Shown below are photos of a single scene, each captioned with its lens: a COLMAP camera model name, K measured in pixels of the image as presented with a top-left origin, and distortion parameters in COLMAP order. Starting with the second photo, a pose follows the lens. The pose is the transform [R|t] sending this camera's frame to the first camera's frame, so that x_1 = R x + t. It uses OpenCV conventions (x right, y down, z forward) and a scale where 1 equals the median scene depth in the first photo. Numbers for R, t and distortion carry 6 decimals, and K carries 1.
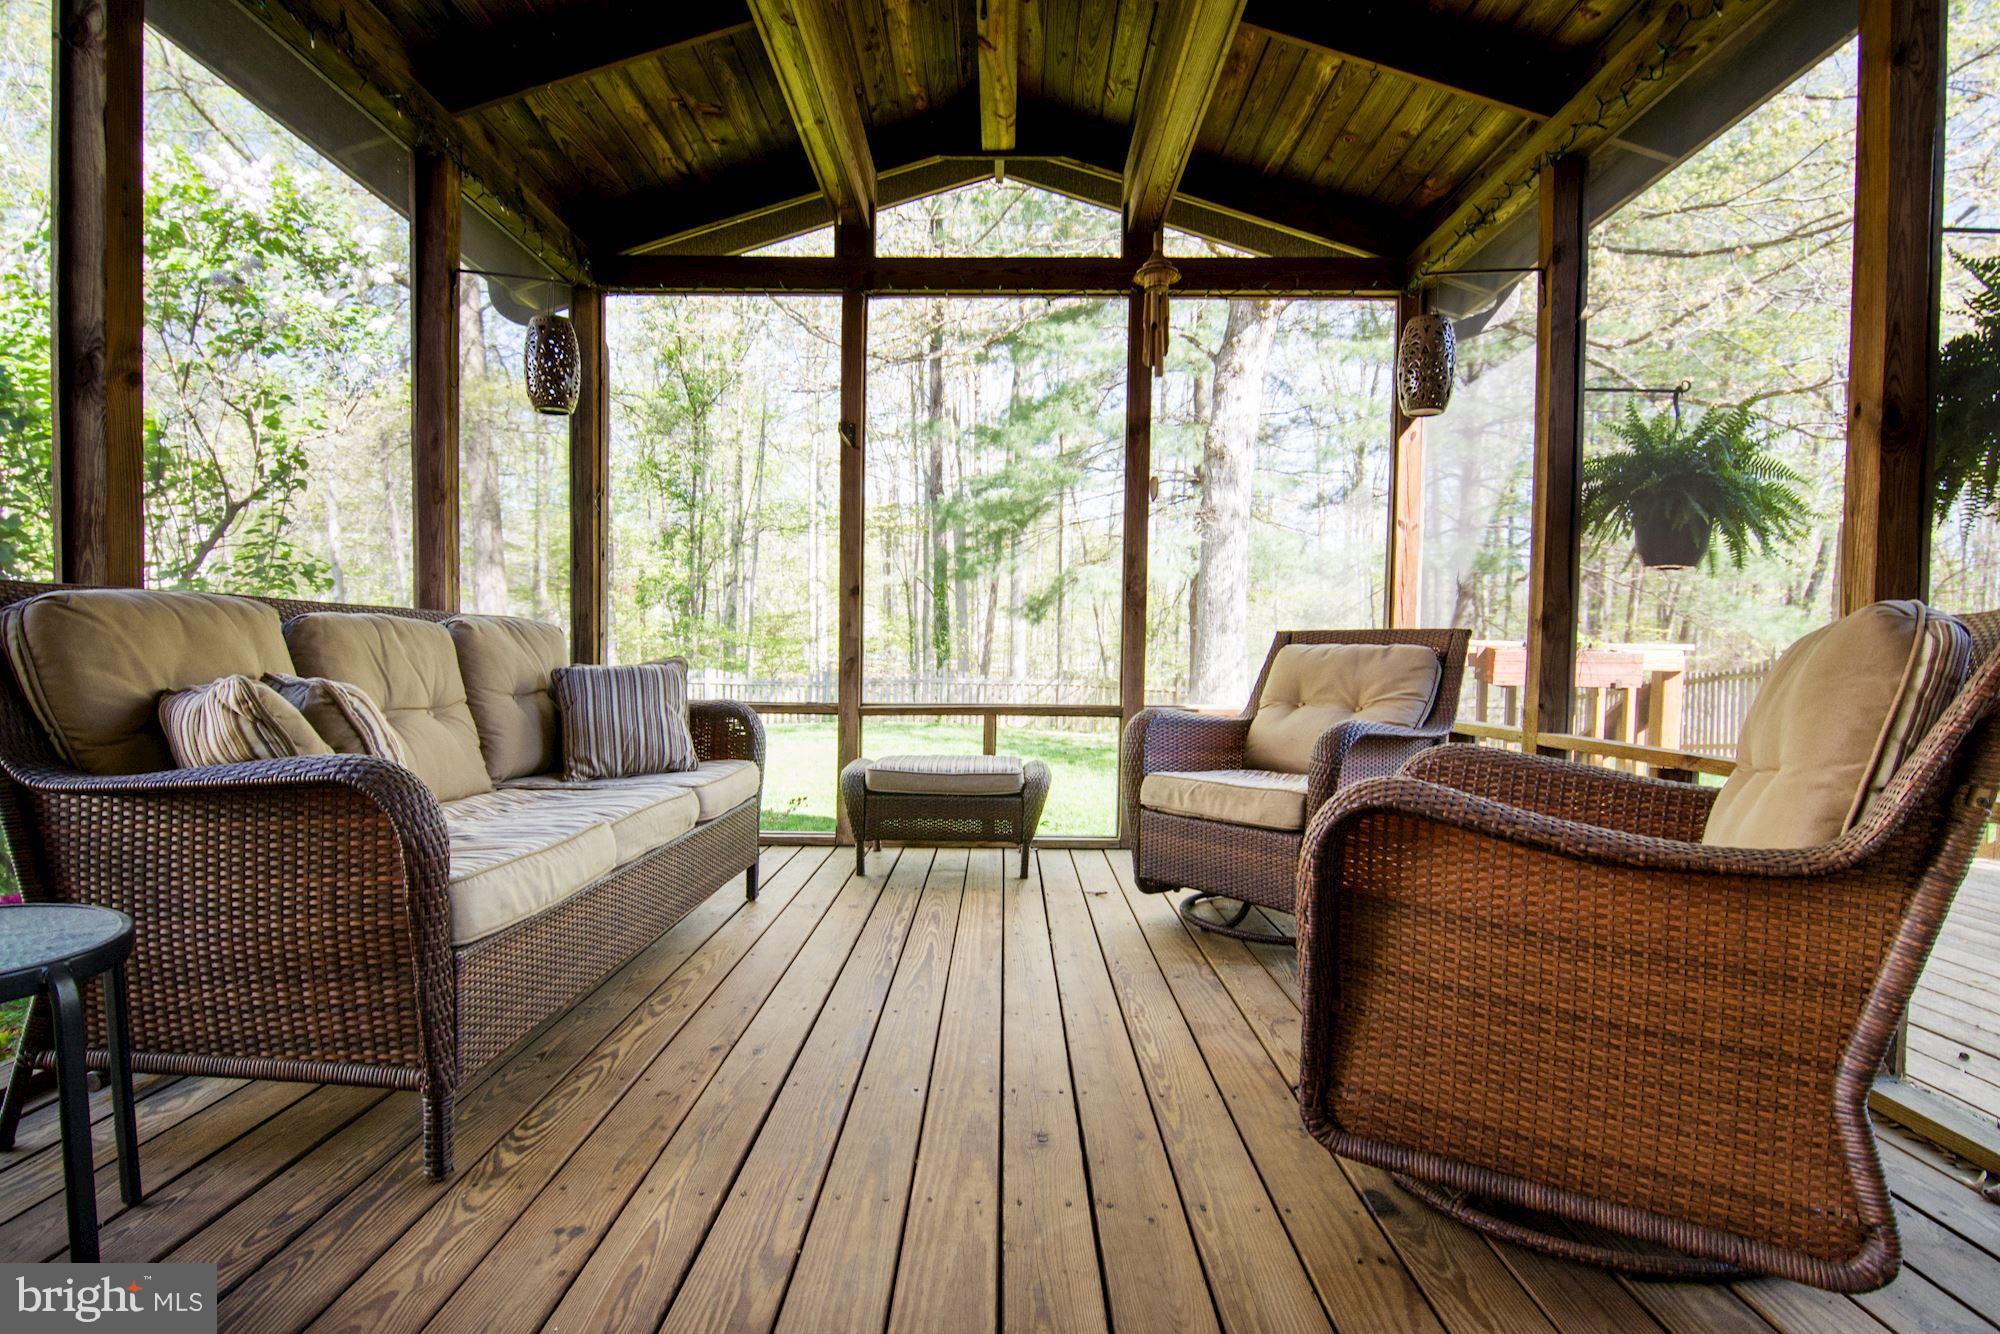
lens RADIAL K [[987.3, 0, 983.1], [0, 987.3, 674.6], [0, 0, 1]] dist [-0.015551, 0.001179]
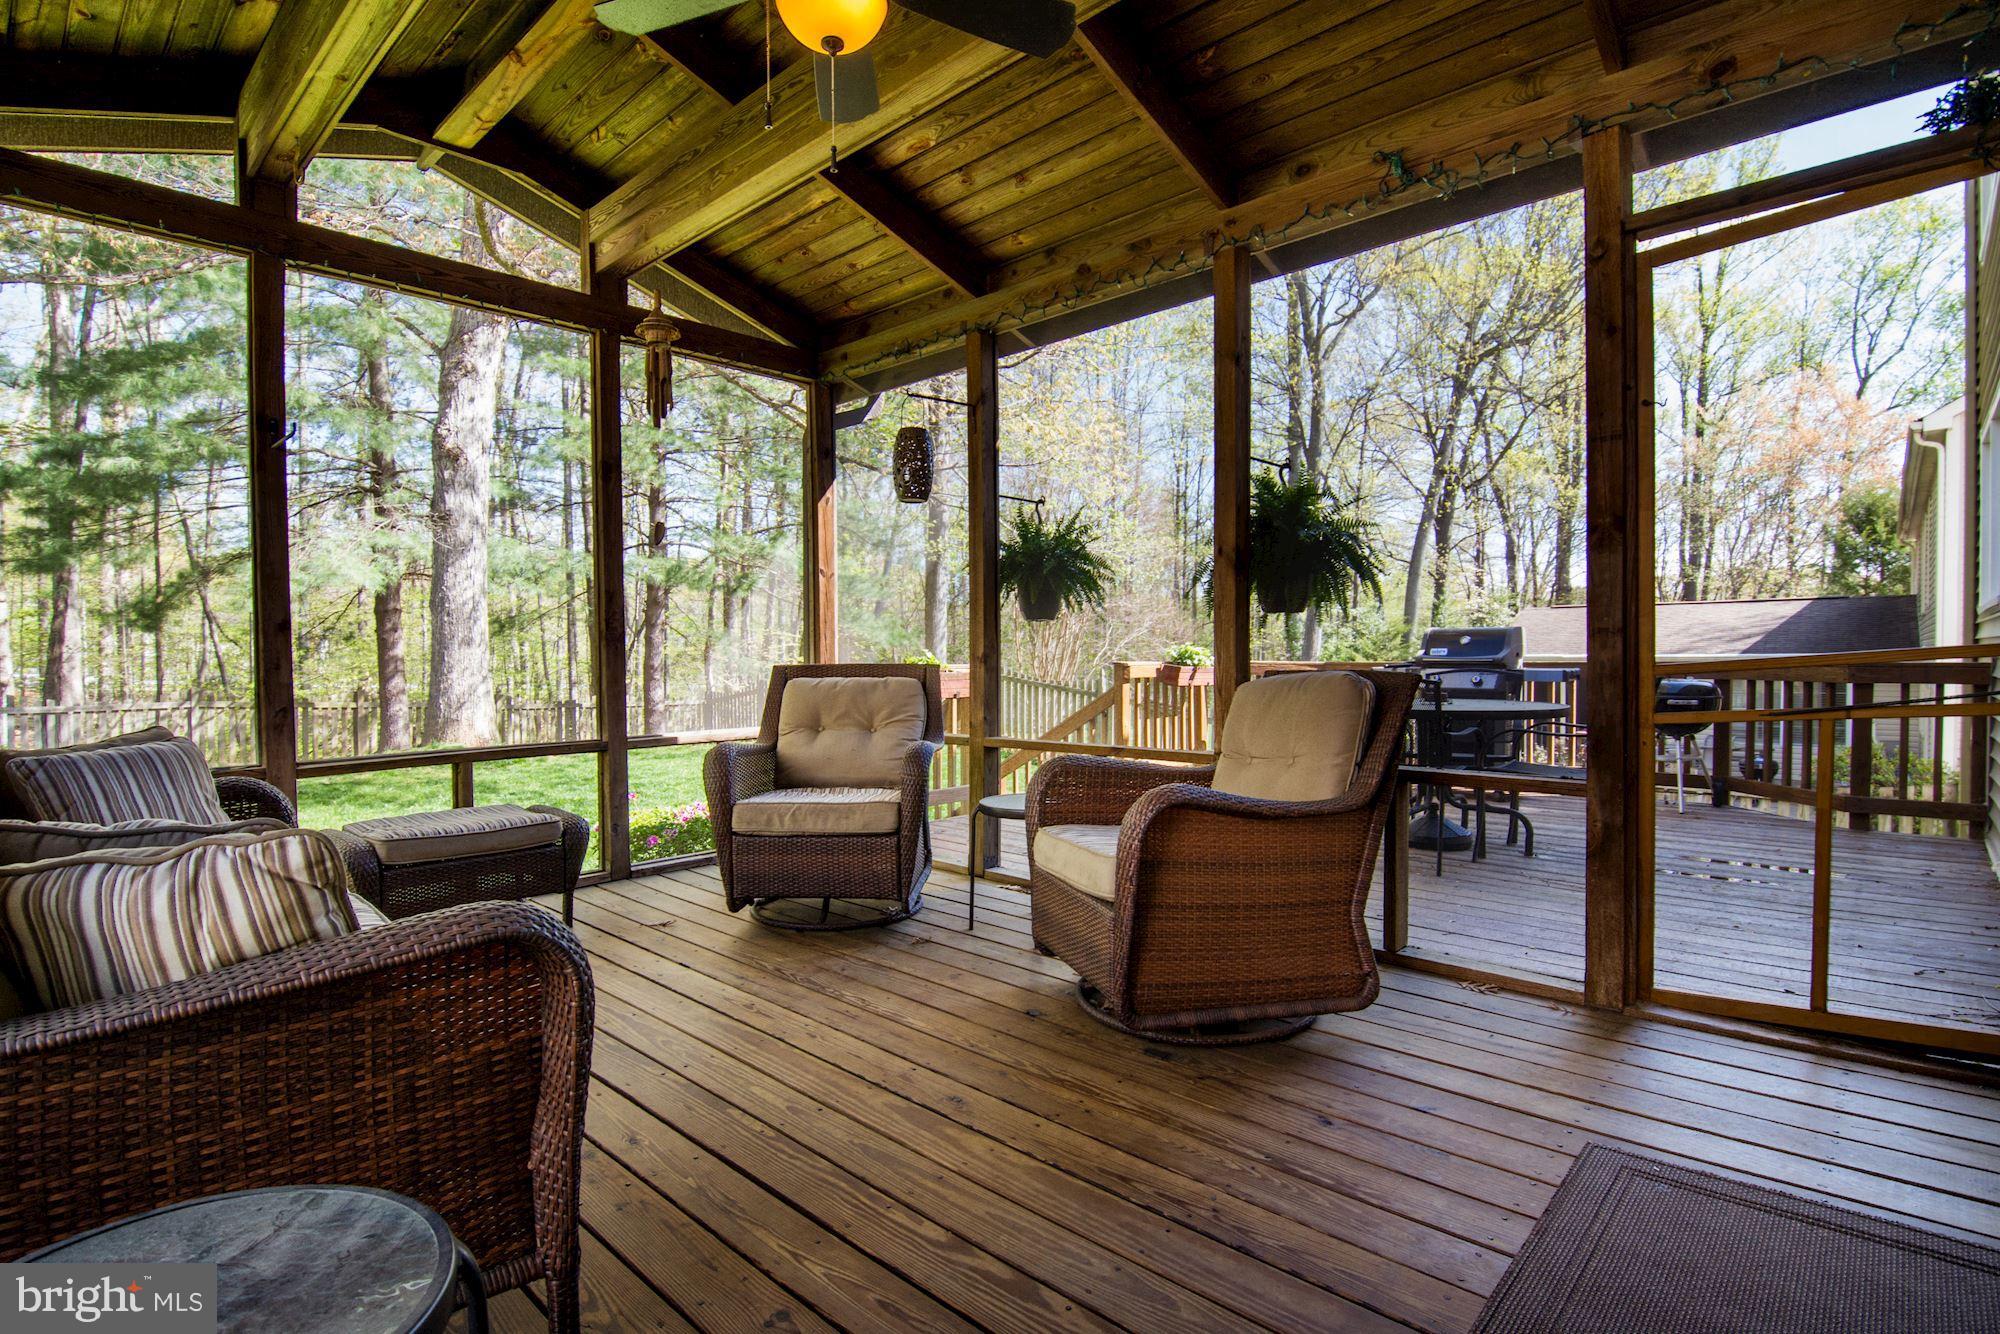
lens RADIAL K [[987.3, 0, 947.9], [0, 987.3, 665.1], [0, 0, 1]] dist [-0.015551, 0.001179]
pose [[0.680480, -0.031156, 0.732104, -0.359168], [0.036919, 0.999285, 0.008210, -0.040822], [-0.731836, 0.021441, 0.681143, 0.054566]]
